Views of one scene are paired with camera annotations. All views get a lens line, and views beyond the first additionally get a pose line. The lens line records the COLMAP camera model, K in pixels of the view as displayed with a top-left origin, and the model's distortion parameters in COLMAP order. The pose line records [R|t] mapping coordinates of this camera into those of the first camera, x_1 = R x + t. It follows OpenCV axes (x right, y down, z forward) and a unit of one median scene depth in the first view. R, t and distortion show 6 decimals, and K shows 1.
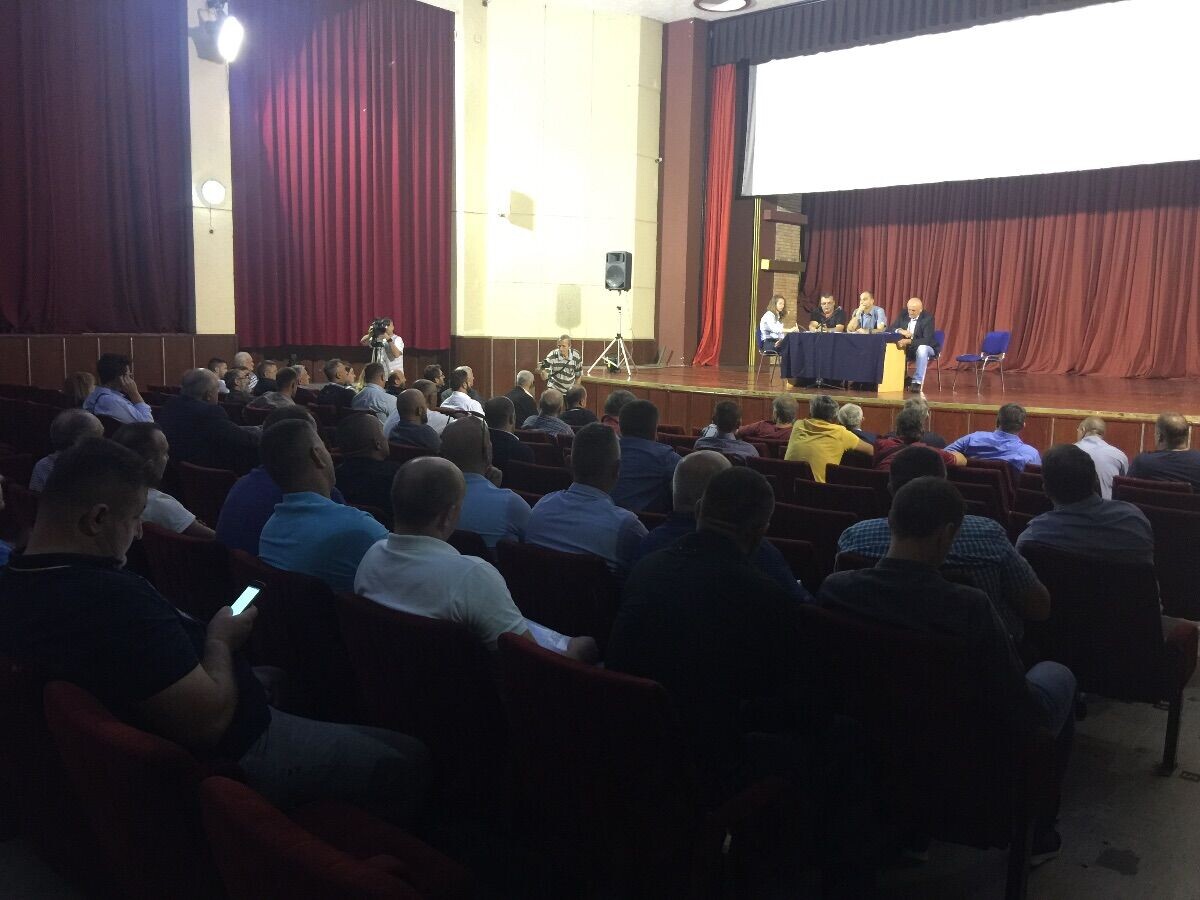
lens RADIAL K [[1013.7, 0, 605.3], [0, 1013.7, 434.1], [0, 0, 1]] dist [0.090130, -0.146455]
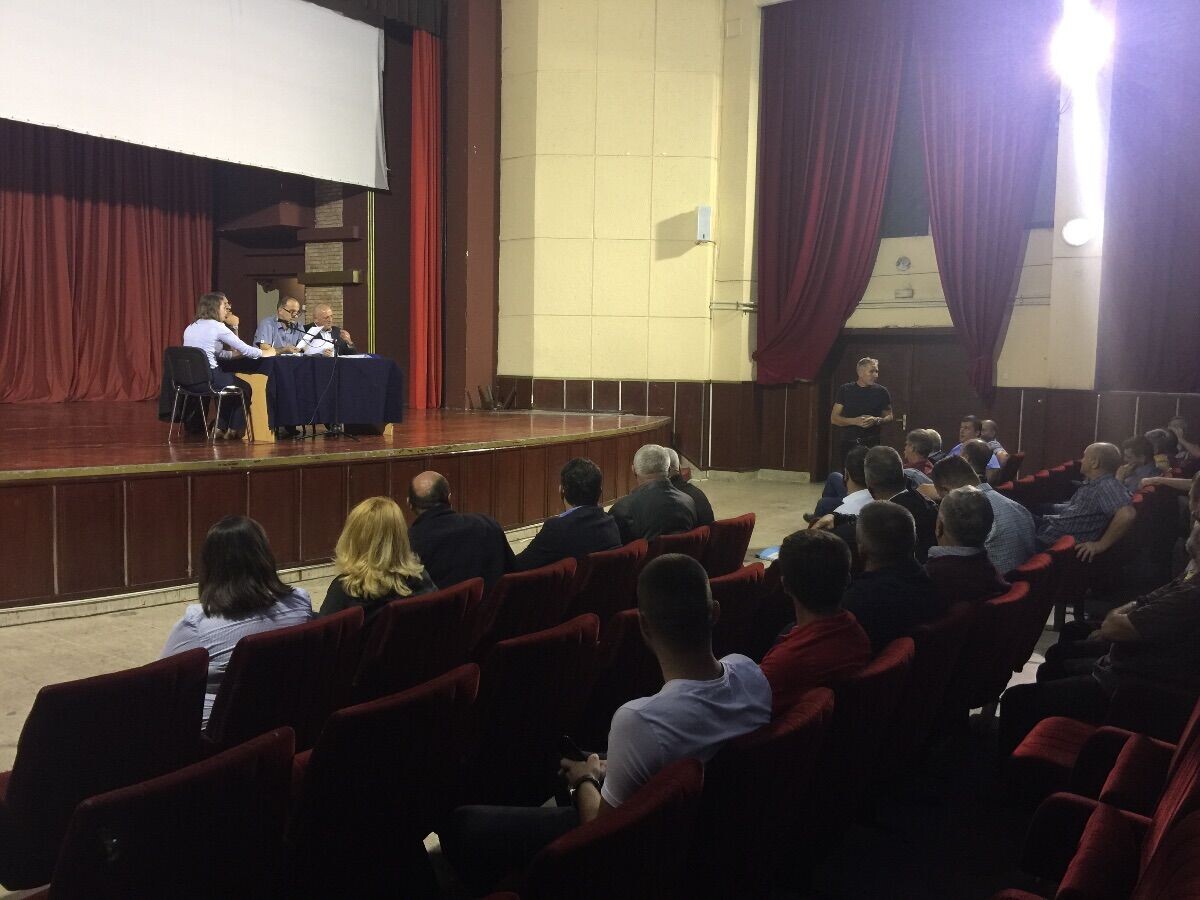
lens RADIAL K [[1012.2, 0, 603.0], [0, 1012.2, 448.1], [0, 0, 1]] dist [0.081552, -0.131091]
pose [[-0.104429, -0.102786, 0.989207, -0.366534], [0.086236, 0.989963, 0.111968, -0.074731], [-0.990787, 0.096998, -0.094517, 0.665639]]
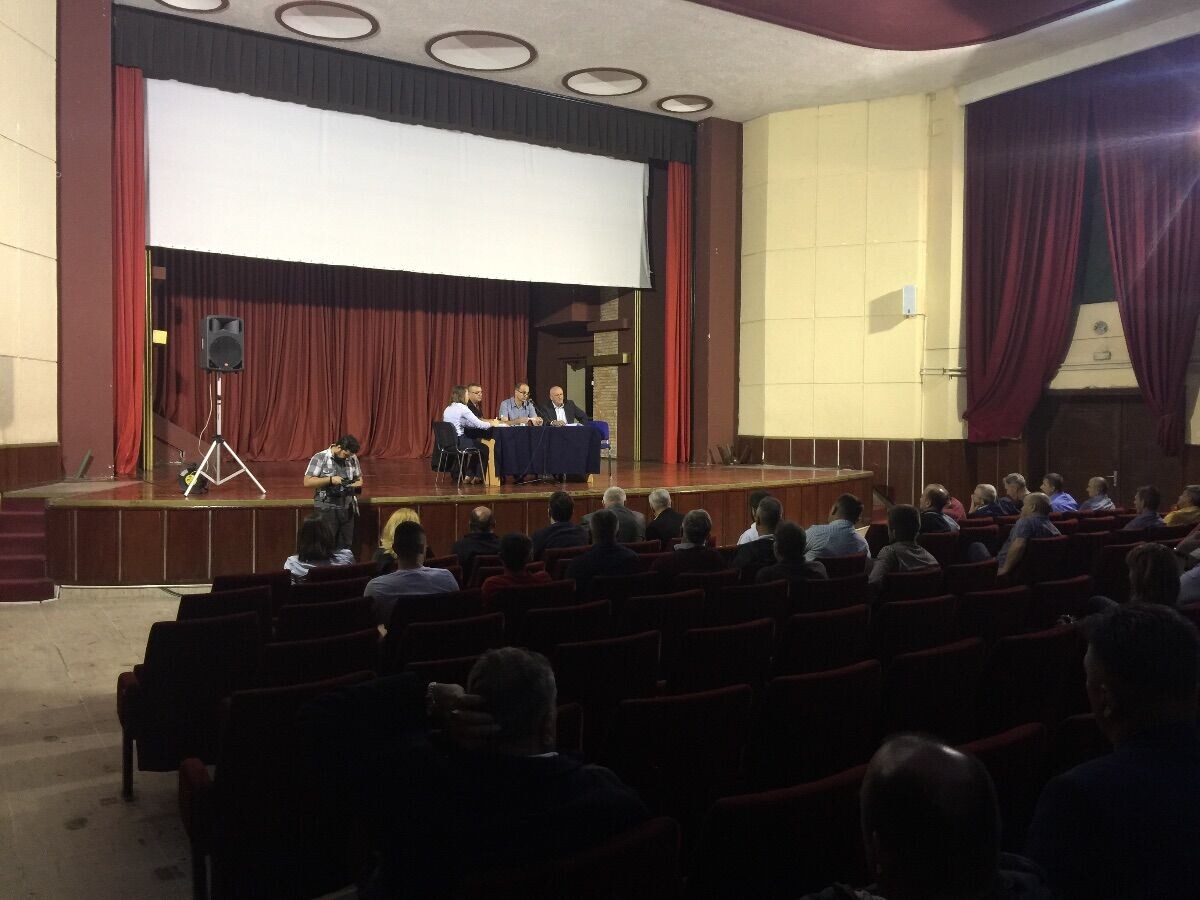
lens RADIAL K [[1012.0, 0, 599.1], [0, 1012.0, 436.6], [0, 0, 1]] dist [0.088308, -0.123827]
pose [[0.288358, -0.038048, 0.956766, -0.516117], [0.103926, 0.994551, 0.008229, -0.068862], [-0.951866, 0.097060, 0.290741, 0.501823]]
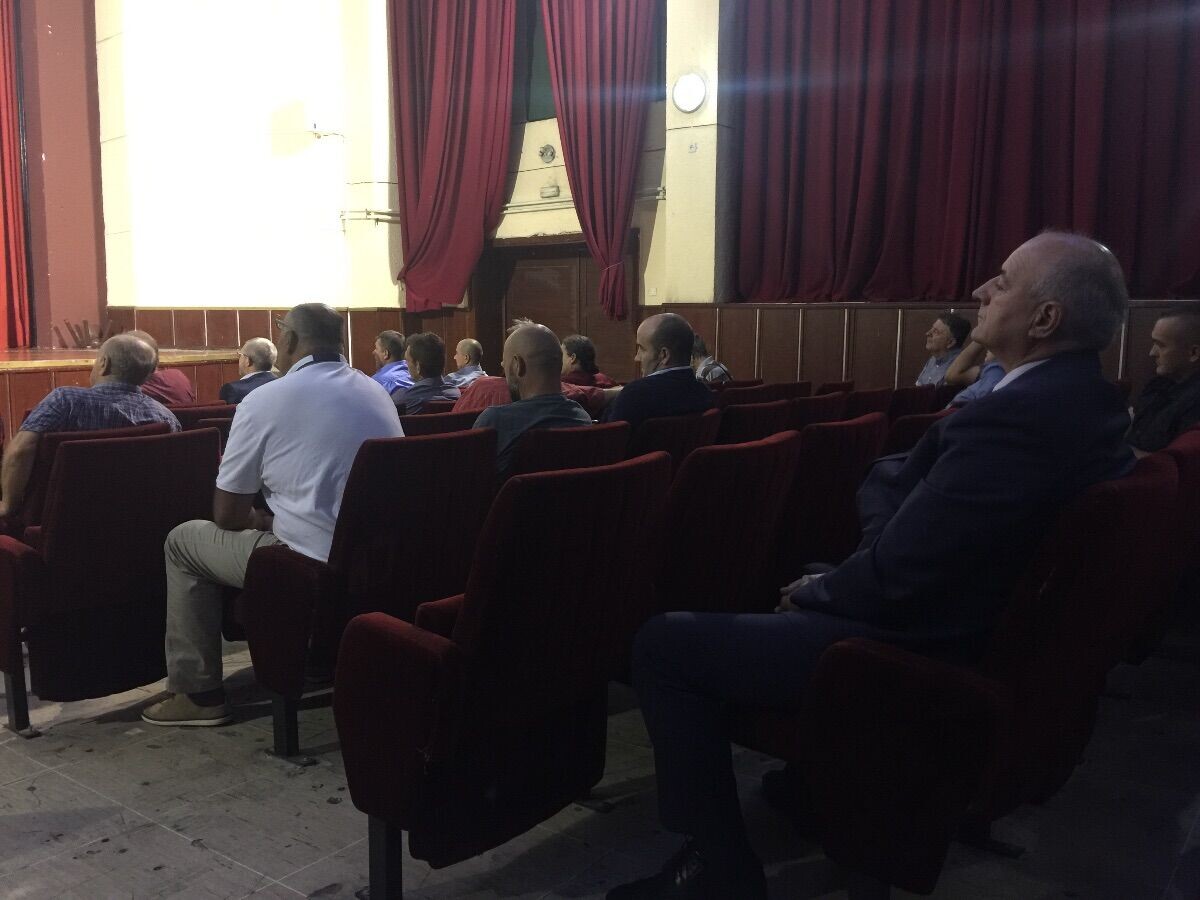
lens RADIAL K [[1012.0, 0, 599.1], [0, 1012.0, 436.6], [0, 0, 1]] dist [0.088308, -0.123827]
pose [[-0.057954, -0.126233, 0.990306, -0.239538], [0.105039, 0.985696, 0.131793, -0.015632], [-0.992778, 0.111658, -0.043866, 0.363324]]
